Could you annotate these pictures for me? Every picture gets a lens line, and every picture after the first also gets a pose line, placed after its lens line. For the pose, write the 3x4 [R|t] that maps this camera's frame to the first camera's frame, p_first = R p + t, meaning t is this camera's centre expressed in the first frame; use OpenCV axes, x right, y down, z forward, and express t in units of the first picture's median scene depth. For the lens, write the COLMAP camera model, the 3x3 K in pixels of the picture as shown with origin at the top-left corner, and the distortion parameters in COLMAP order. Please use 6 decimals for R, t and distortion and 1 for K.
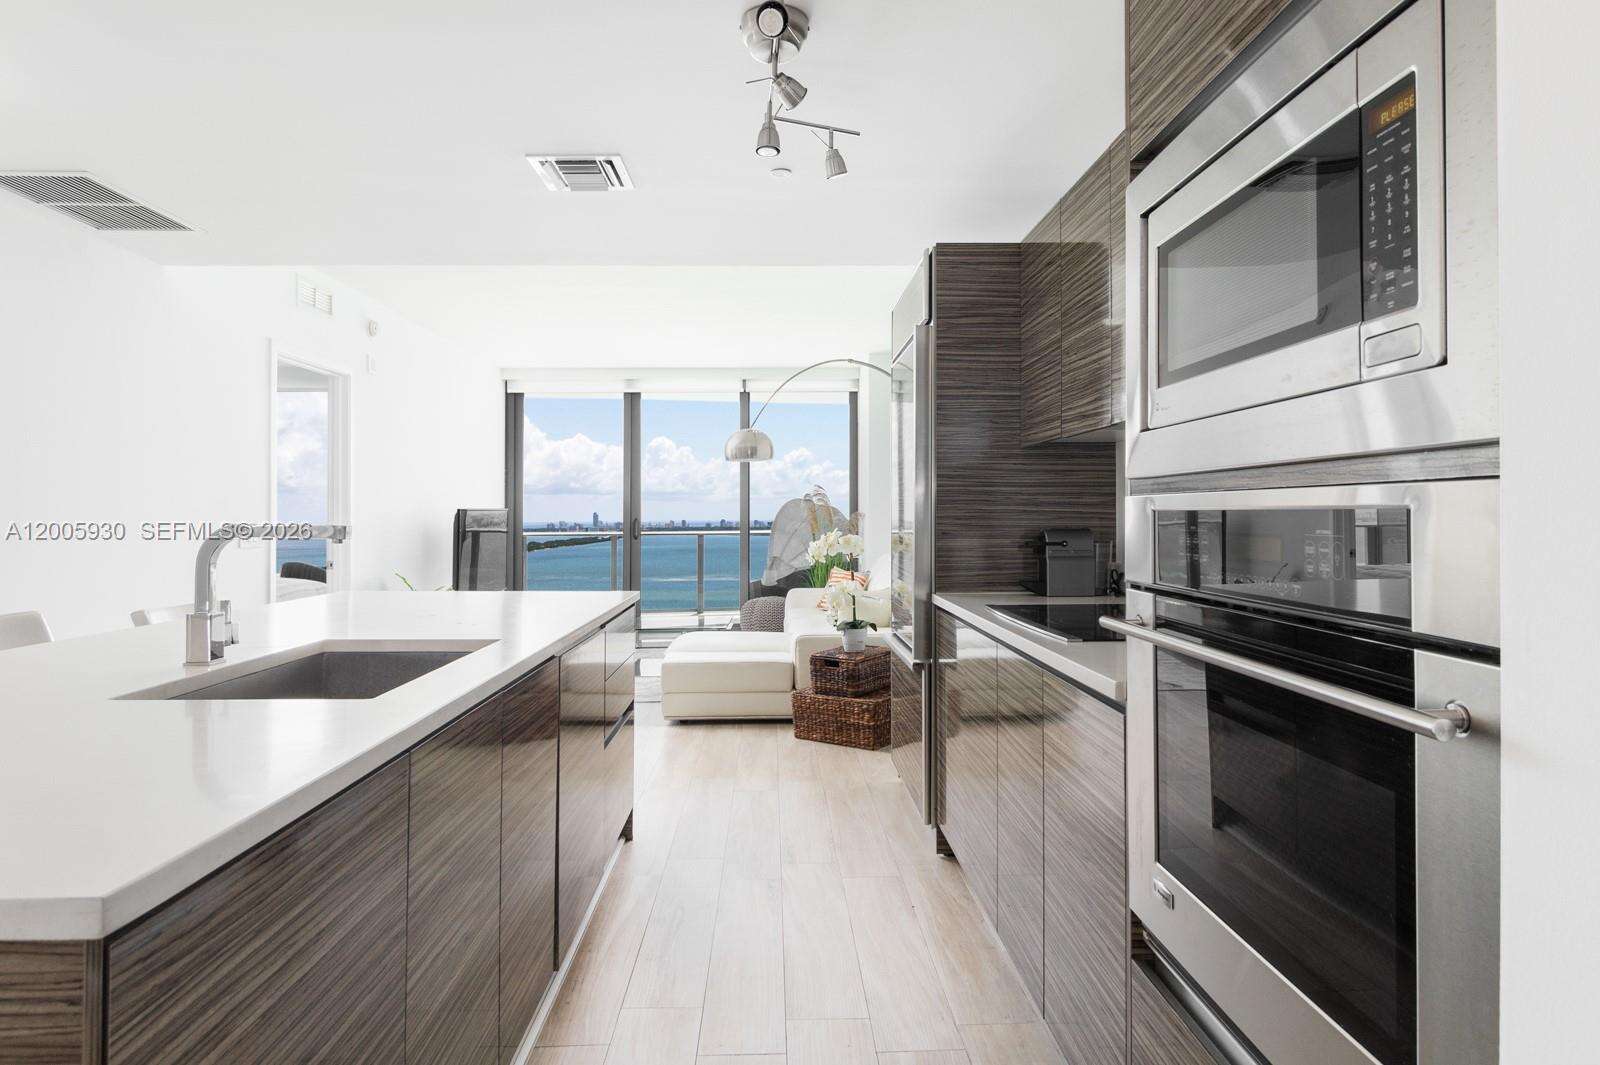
lens RADIAL K [[872.0, 0, 804.6], [0, 872.0, 517.4], [0, 0, 1]] dist [-0.002231, -0.000774]
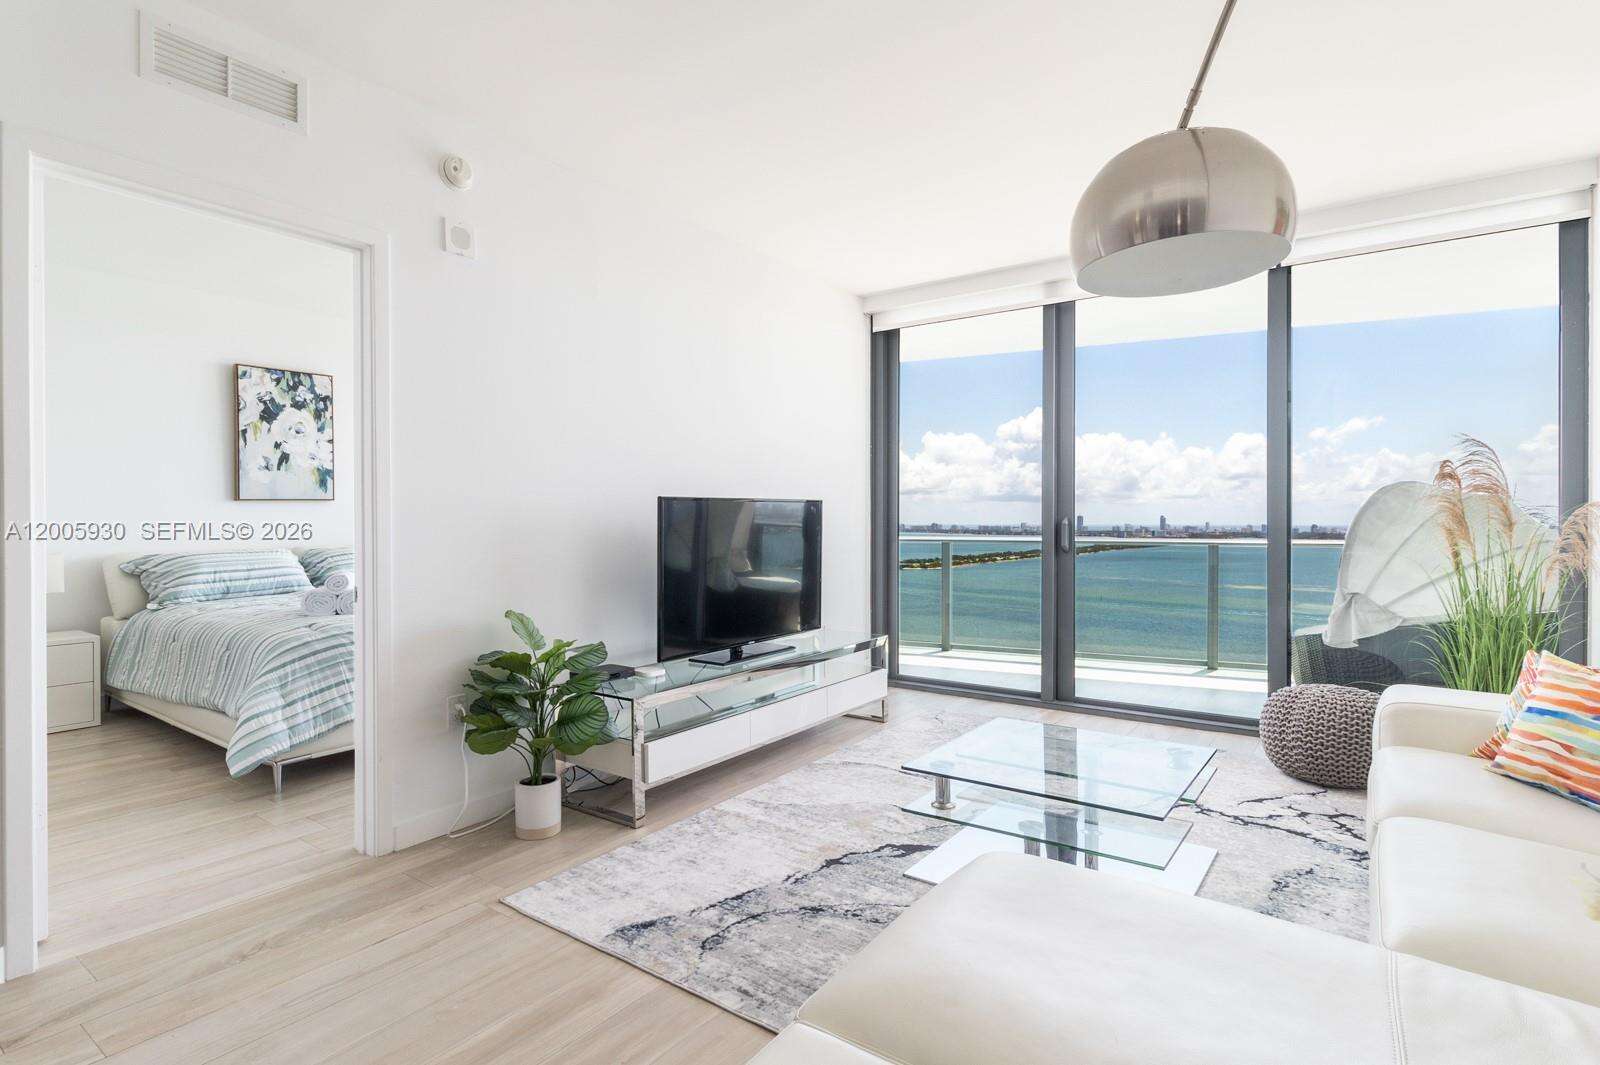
lens RADIAL K [[788.4, 0, 797.6], [0, 788.4, 521.8], [0, 0, 1]] dist [-0.002669, -0.000997]
pose [[0.801177, 0.008655, -0.598364, -0.019984], [-0.007493, 0.999962, 0.004431, 0.002882], [0.598380, 0.000934, 0.801212, 0.489498]]
